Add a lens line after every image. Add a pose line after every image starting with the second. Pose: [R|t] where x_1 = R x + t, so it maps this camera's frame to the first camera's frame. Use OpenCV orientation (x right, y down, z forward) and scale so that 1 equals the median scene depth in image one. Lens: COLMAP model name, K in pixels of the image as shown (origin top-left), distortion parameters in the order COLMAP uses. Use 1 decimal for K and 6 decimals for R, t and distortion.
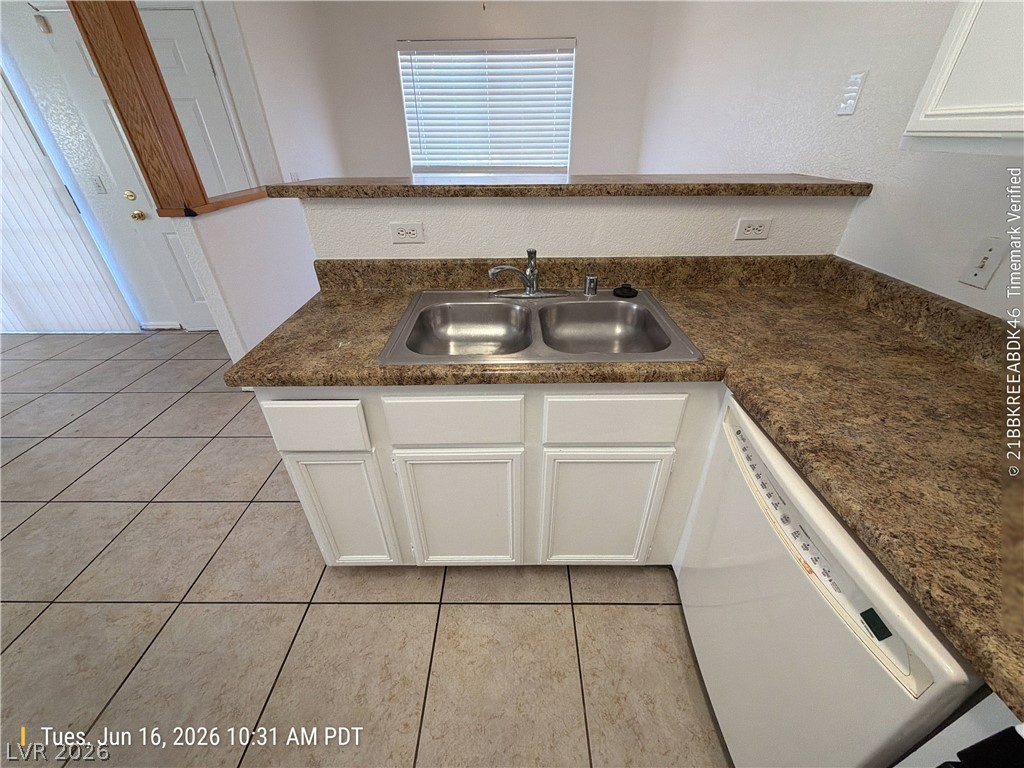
lens RADIAL K [[409.2, 0, 511.1], [0, 409.2, 387.1], [0, 0, 1]] dist [0.000847, -0.000146]
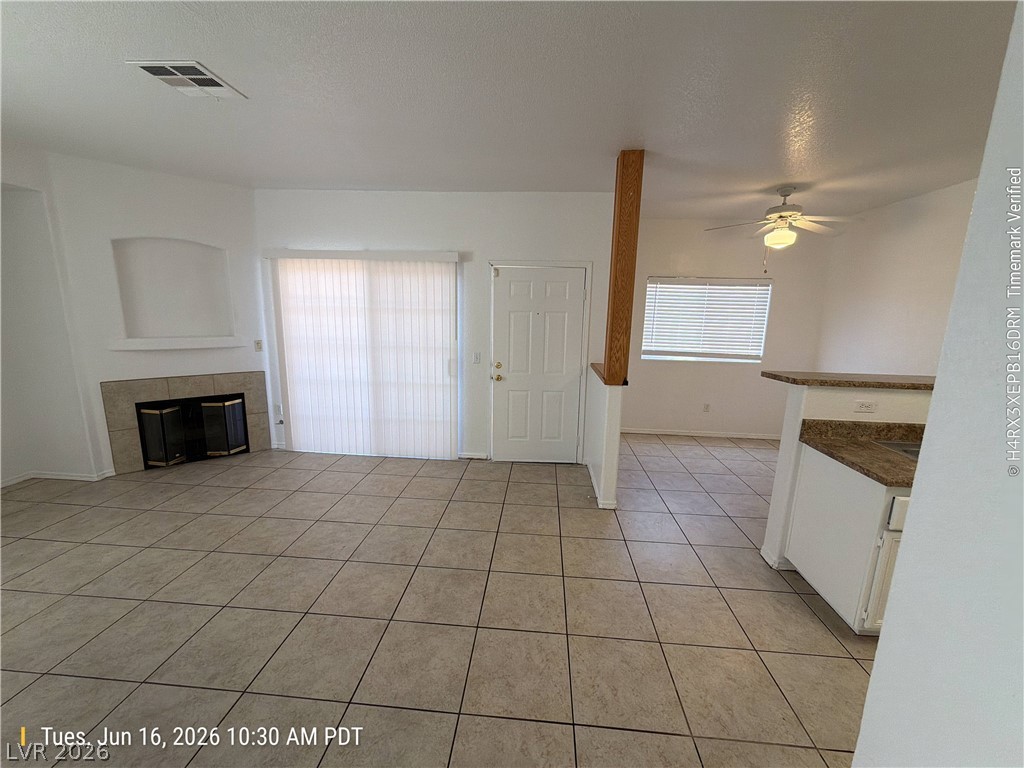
lens RADIAL K [[409.2, 0, 511.7], [0, 409.2, 386.0], [0, 0, 1]] dist [0.000847, -0.000146]
pose [[0.996754, 0.047318, -0.065141, -0.660395], [-0.067779, 0.929826, -0.361703, 0.103451], [0.043454, 0.364944, 0.930015, -0.270149]]
